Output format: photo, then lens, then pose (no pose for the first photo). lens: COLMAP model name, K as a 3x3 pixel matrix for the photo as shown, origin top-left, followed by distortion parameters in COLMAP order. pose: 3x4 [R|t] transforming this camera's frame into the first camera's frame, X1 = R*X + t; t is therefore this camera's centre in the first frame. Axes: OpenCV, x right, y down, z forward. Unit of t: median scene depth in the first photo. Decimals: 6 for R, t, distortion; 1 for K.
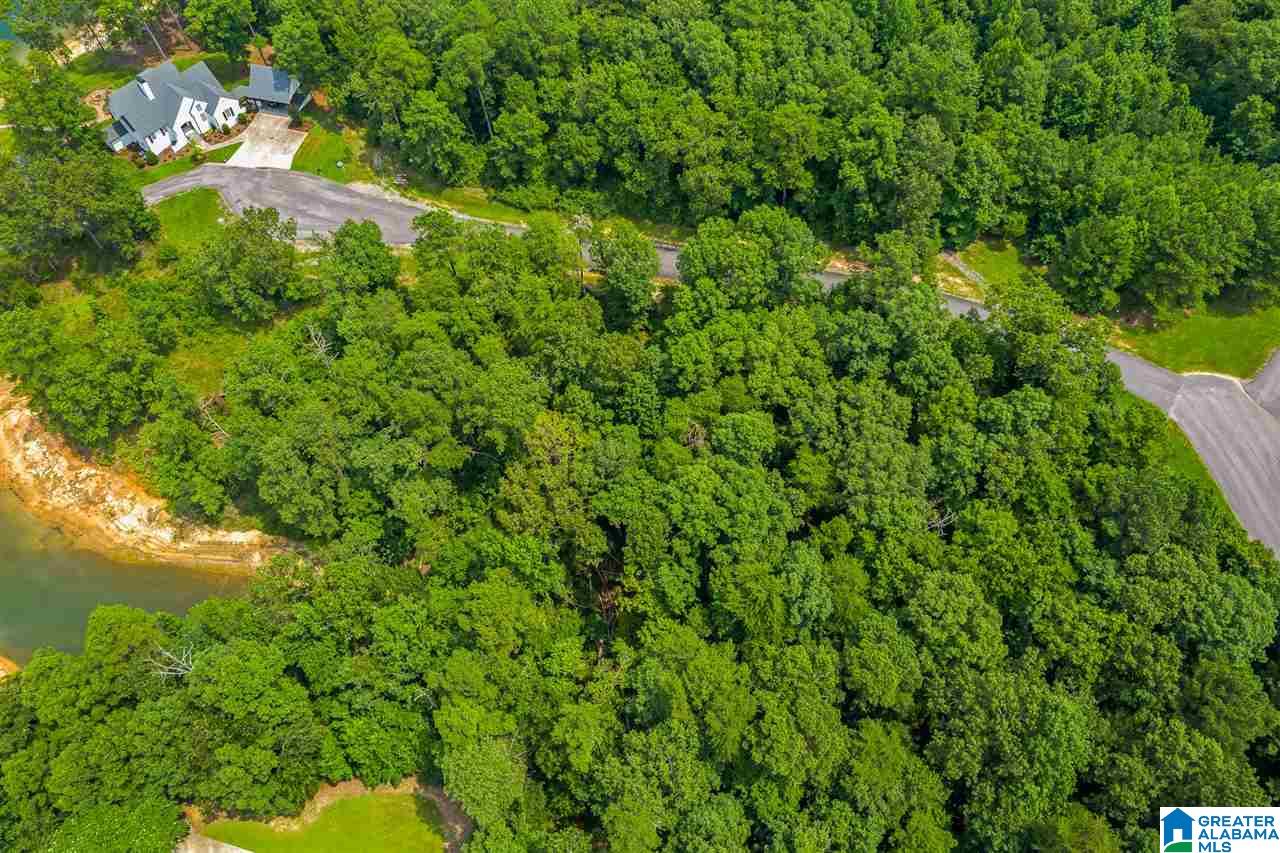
lens RADIAL K [[1040.7, 0, 642.3], [0, 1040.7, 449.8], [0, 0, 1]] dist [-0.009746, -0.000692]
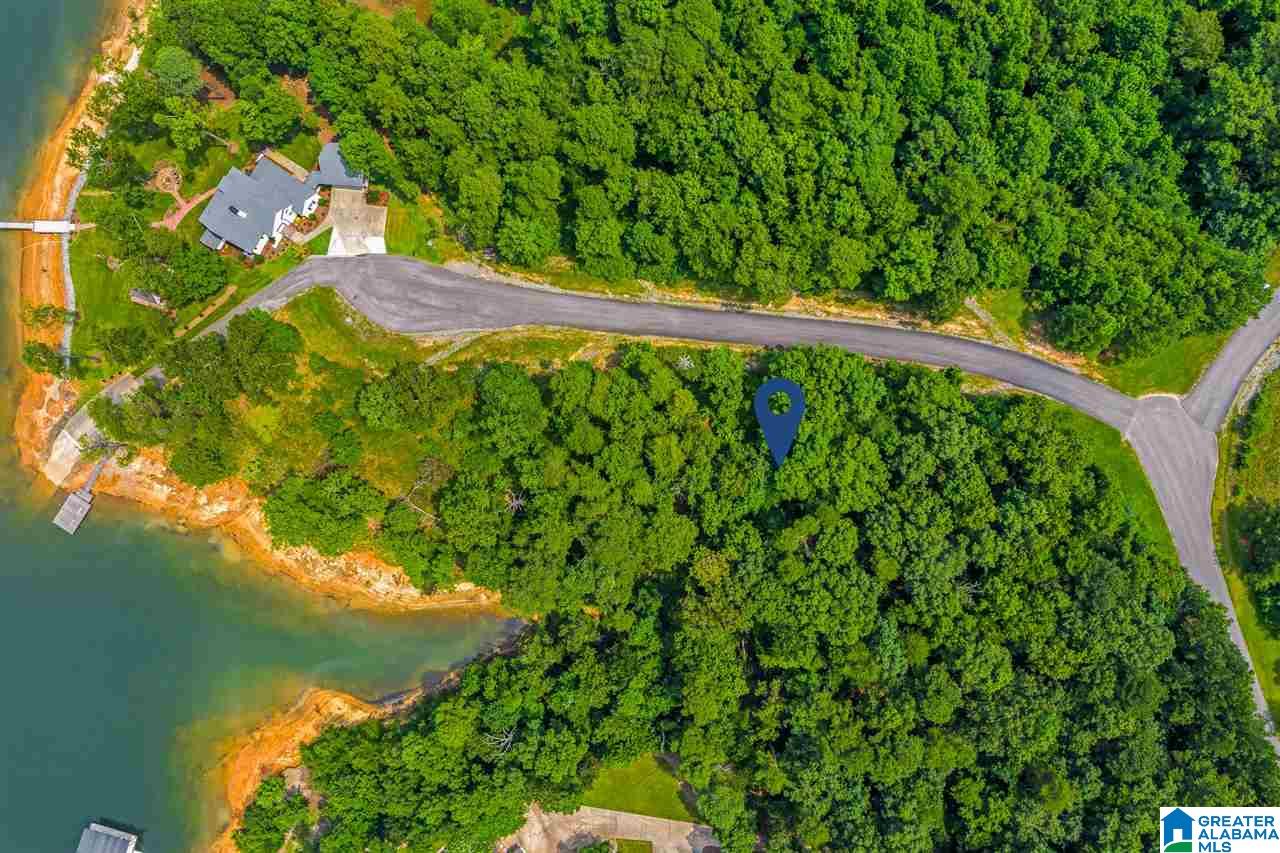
lens RADIAL K [[1026.1, 0, 640.2], [0, 1026.1, 468.8], [0, 0, 1]] dist [-0.008615, 0.002411]
pose [[0.984833, -0.173478, 0.002956, -0.129959], [0.145160, 0.833166, 0.533632, -0.737651], [-0.095036, -0.525109, 0.845712, -0.110229]]
